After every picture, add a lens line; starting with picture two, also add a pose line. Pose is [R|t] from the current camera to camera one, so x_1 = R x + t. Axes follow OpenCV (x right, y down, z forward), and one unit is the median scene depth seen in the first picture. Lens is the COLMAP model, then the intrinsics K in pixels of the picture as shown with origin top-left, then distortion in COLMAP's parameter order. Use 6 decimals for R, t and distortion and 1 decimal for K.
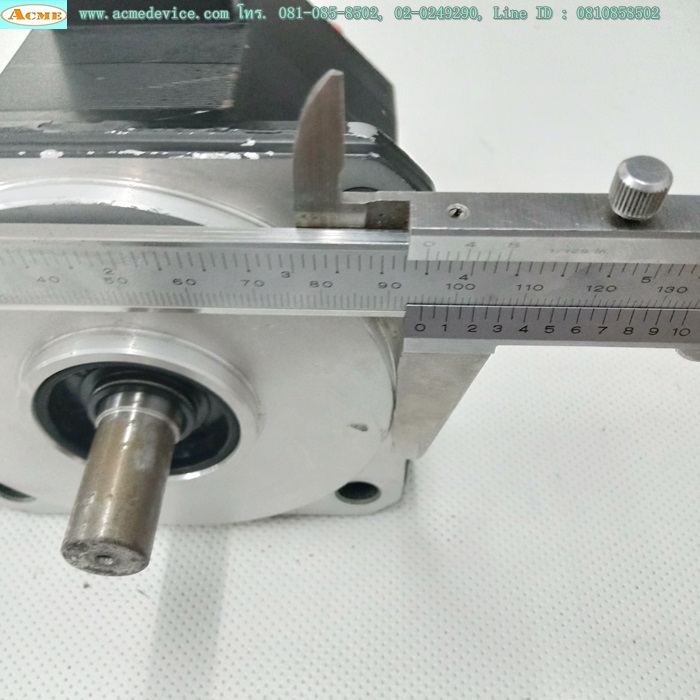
lens RADIAL K [[646.9, 0, 350.0], [0, 646.9, 350.0], [0, 0, 1]] dist [0.044592, -0.158486]
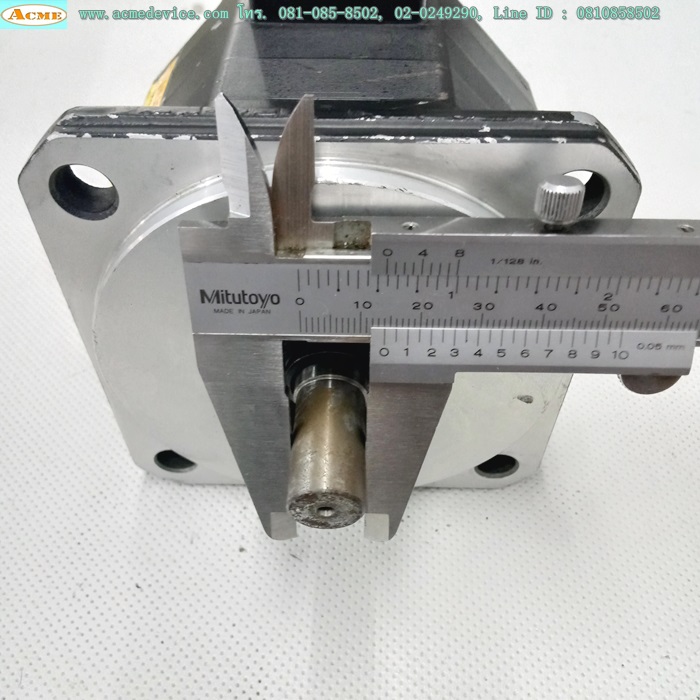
lens RADIAL K [[642.9, 0, 350.0], [0, 642.9, 350.0], [0, 0, 1]] dist [-0.033977, -0.025673]
pose [[0.999394, 0.006986, -0.034095, -0.195809], [-0.006981, 0.999976, 0.000264, 0.032537], [0.034096, -0.000025, 0.999419, -0.052979]]
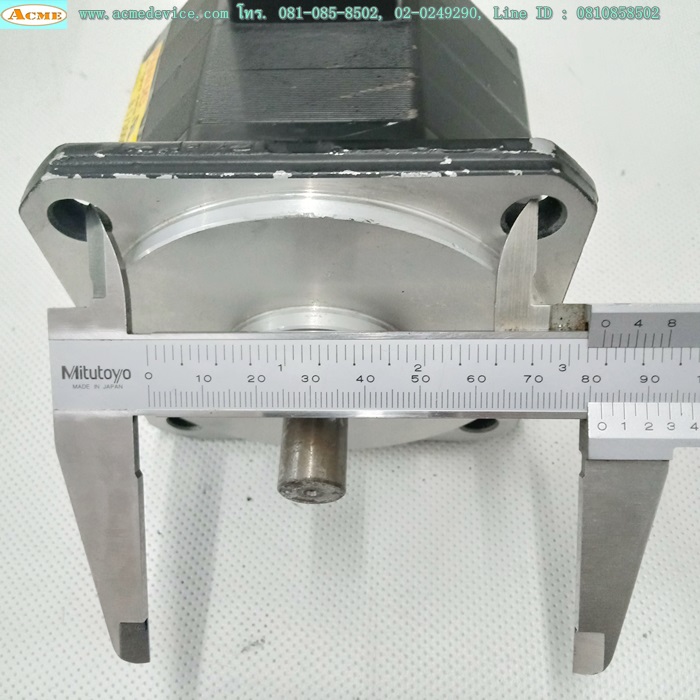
lens RADIAL K [[637.8, 0, 350.0], [0, 637.8, 350.0], [0, 0, 1]] dist [-0.001888, -0.099152]
pose [[0.998038, -0.002604, -0.062564, -0.146596], [0.012435, 0.987477, 0.157271, -0.093469], [0.061370, -0.157740, 0.985572, -0.112205]]
